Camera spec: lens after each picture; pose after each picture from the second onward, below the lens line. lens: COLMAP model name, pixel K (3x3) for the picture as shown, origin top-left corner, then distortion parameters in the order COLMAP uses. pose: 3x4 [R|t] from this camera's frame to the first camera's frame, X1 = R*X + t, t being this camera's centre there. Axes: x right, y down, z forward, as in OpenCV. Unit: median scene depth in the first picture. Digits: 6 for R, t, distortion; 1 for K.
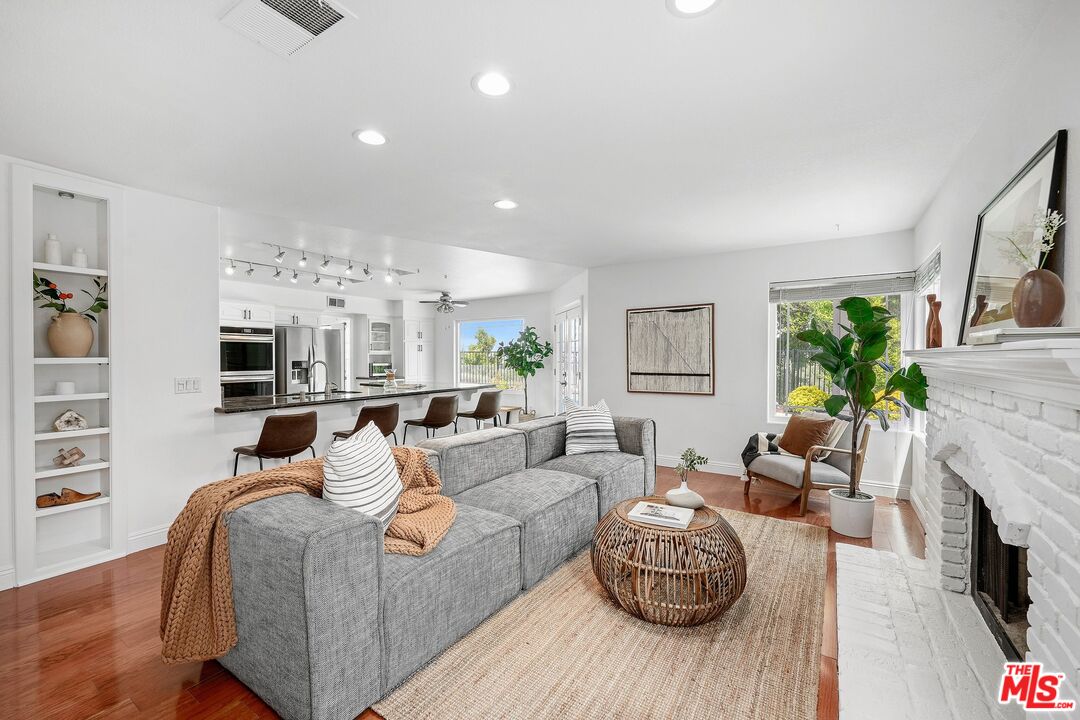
lens RADIAL K [[465.3, 0, 538.5], [0, 465.3, 360.5], [0, 0, 1]] dist [-0.002405, 0.000046]
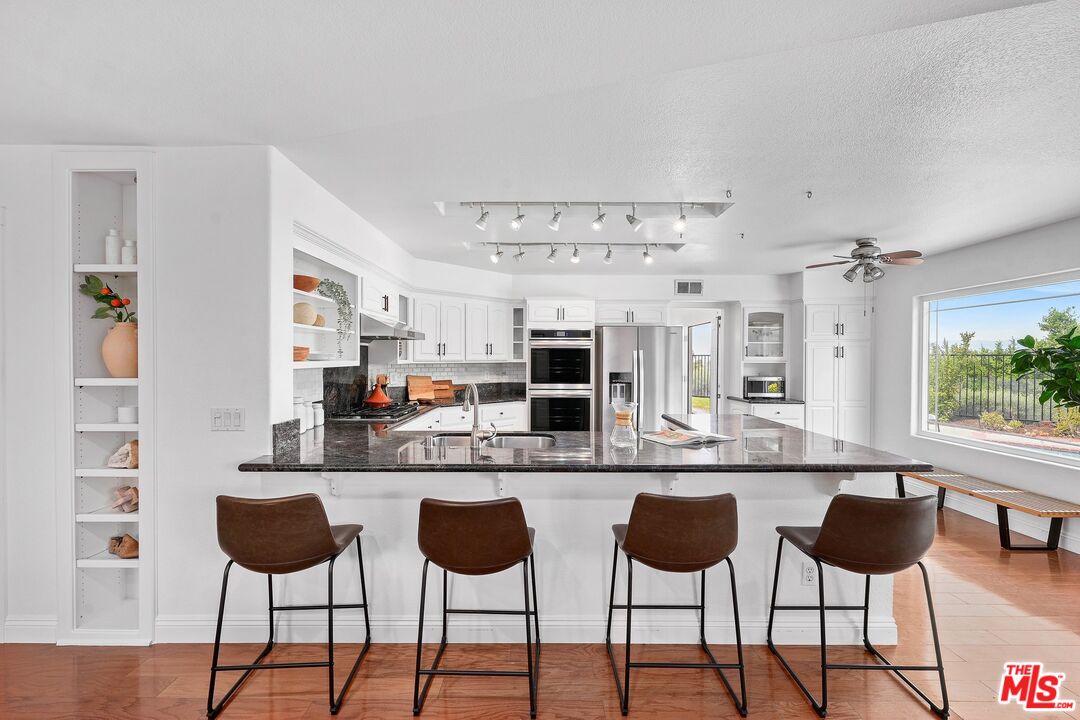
lens RADIAL K [[465.3, 0, 541.9], [0, 465.3, 356.6], [0, 0, 1]] dist [-0.002405, 0.000046]
pose [[0.540103, 0.001553, -0.841598, 0.029264], [-0.009352, 0.999948, -0.004157, -0.017937], [0.841547, 0.010115, 0.540089, 0.453102]]
